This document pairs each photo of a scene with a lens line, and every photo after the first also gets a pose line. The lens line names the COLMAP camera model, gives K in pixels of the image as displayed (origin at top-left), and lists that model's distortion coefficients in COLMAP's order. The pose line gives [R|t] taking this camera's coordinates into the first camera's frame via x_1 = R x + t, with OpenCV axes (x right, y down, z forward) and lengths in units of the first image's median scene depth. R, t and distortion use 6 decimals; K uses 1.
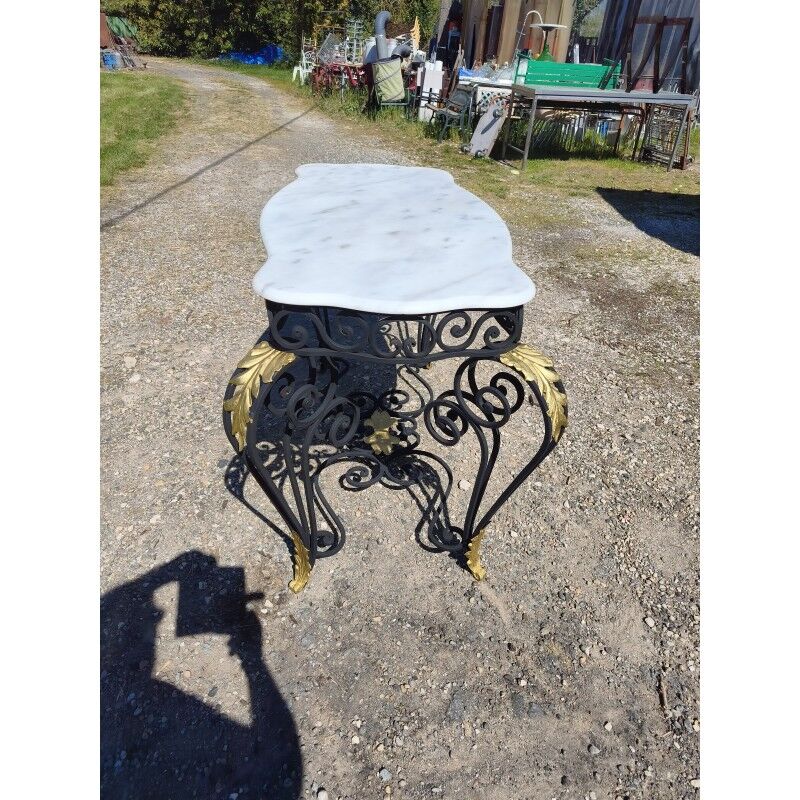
lens RADIAL K [[545.3, 0, 402.3], [0, 545.3, 390.2], [0, 0, 1]] dist [0.000148, -0.001136]
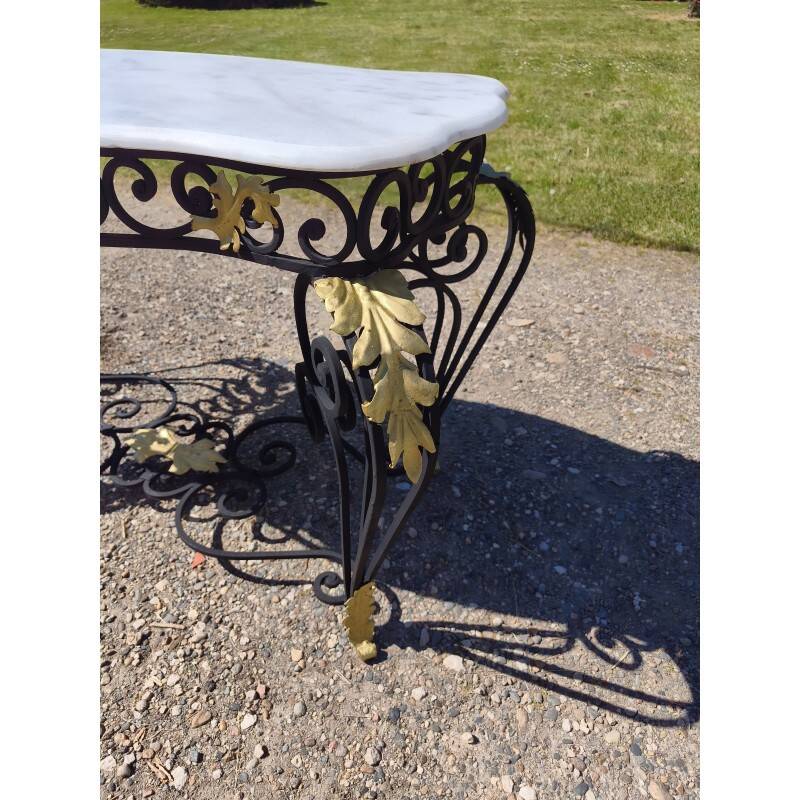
lens RADIAL K [[552.1, 0, 392.1], [0, 552.1, 383.4], [0, 0, 1]] dist [-0.028398, 0.027359]
pose [[-0.425171, 0.483139, -0.765379, 0.361681], [-0.522386, 0.559578, 0.643417, -0.605973], [0.739149, 0.673386, 0.014469, 1.279319]]
